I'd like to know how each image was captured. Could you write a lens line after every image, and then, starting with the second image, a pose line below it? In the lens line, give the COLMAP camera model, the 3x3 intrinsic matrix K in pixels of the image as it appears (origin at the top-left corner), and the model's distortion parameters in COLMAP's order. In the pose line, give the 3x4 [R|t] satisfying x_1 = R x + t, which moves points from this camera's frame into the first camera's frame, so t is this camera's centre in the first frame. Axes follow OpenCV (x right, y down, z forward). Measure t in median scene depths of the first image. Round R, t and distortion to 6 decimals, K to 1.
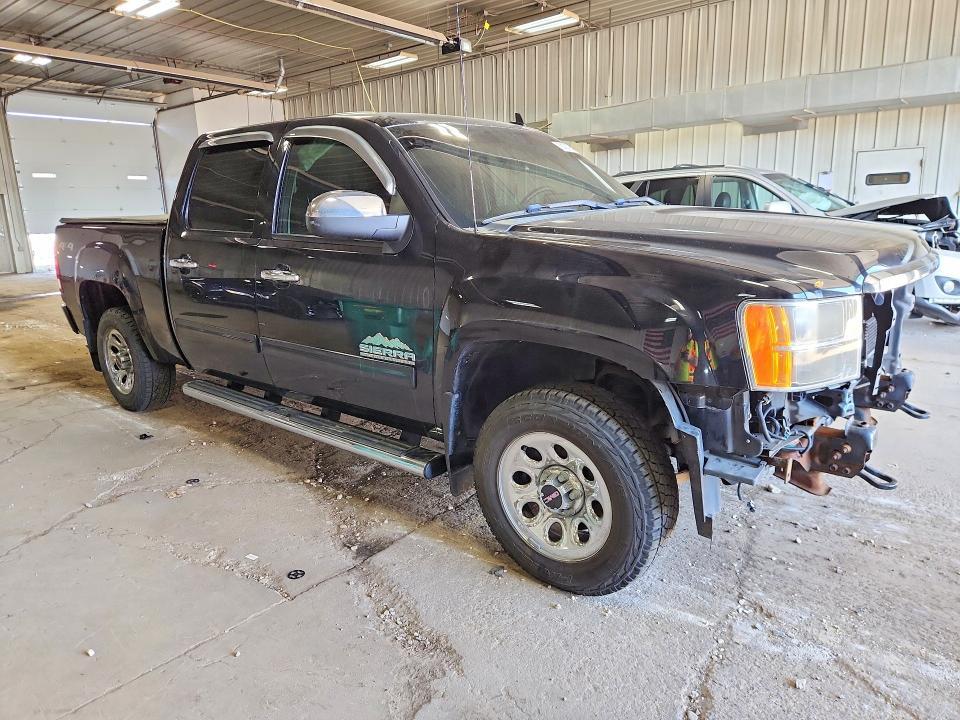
lens RADIAL K [[660.0, 0, 488.0], [0, 660.0, 360.2], [0, 0, 1]] dist [0.026151, -0.000234]
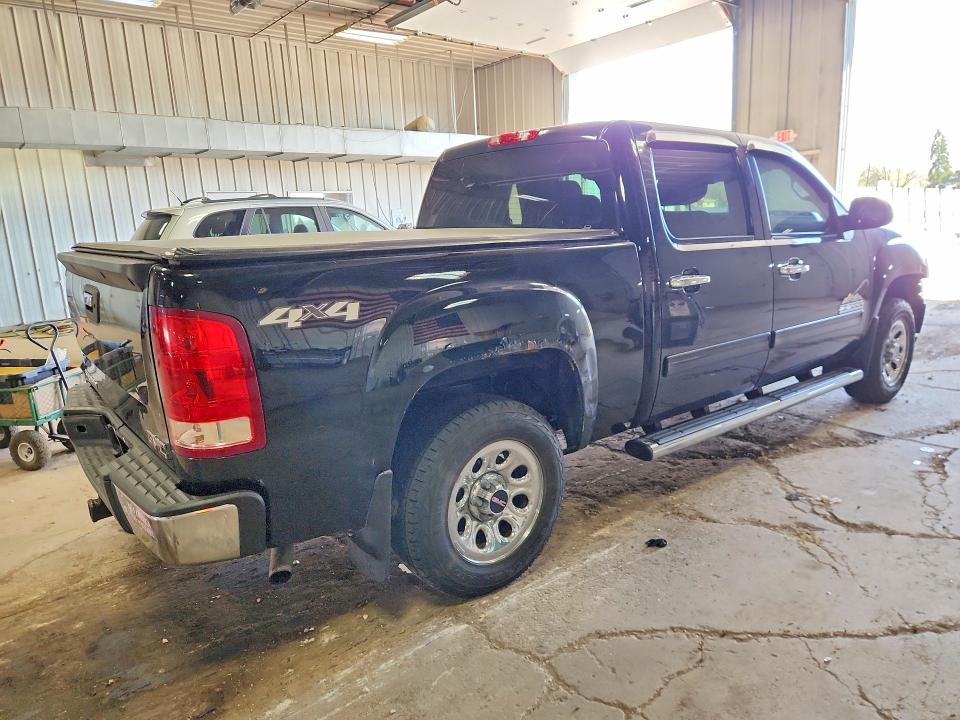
lens RADIAL K [[660.0, 0, 488.0], [0, 660.0, 360.2], [0, 0, 1]] dist [0.026151, -0.000234]
pose [[0.168056, -0.167033, 0.971523, -1.133867], [0.248076, 0.960988, 0.122310, -0.179475], [-0.954052, 0.220456, 0.202937, 0.964187]]
